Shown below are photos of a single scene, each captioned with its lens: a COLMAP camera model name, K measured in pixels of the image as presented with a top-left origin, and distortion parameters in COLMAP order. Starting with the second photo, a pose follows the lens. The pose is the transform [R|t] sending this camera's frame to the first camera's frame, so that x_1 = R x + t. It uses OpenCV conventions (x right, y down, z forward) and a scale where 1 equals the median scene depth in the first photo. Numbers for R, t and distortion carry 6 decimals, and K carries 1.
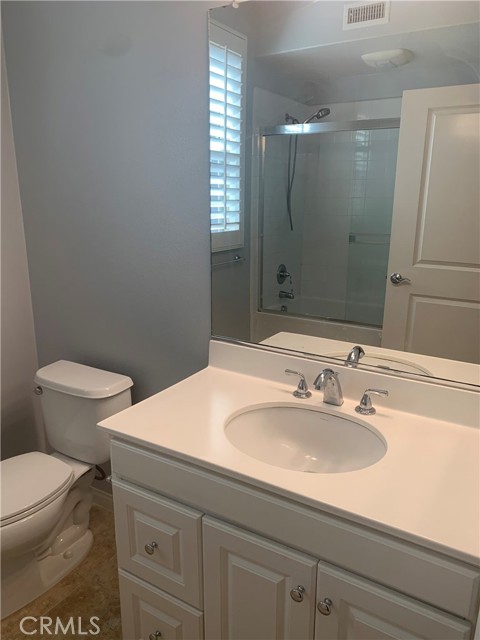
lens RADIAL K [[482.2, 0, 240.6], [0, 482.2, 320.2], [0, 0, 1]] dist [0.006464, 0.005786]
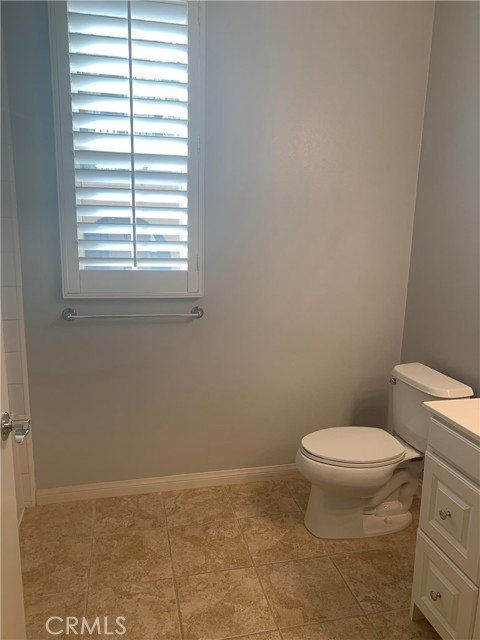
lens RADIAL K [[482.2, 0, 240.6], [0, 482.2, 320.6], [0, 0, 1]] dist [0.006464, 0.005786]
pose [[0.698523, 0.147795, -0.700158, 0.155710], [-0.204435, 0.978877, 0.002672, 0.075274], [0.685764, 0.141270, 0.713983, -0.173846]]
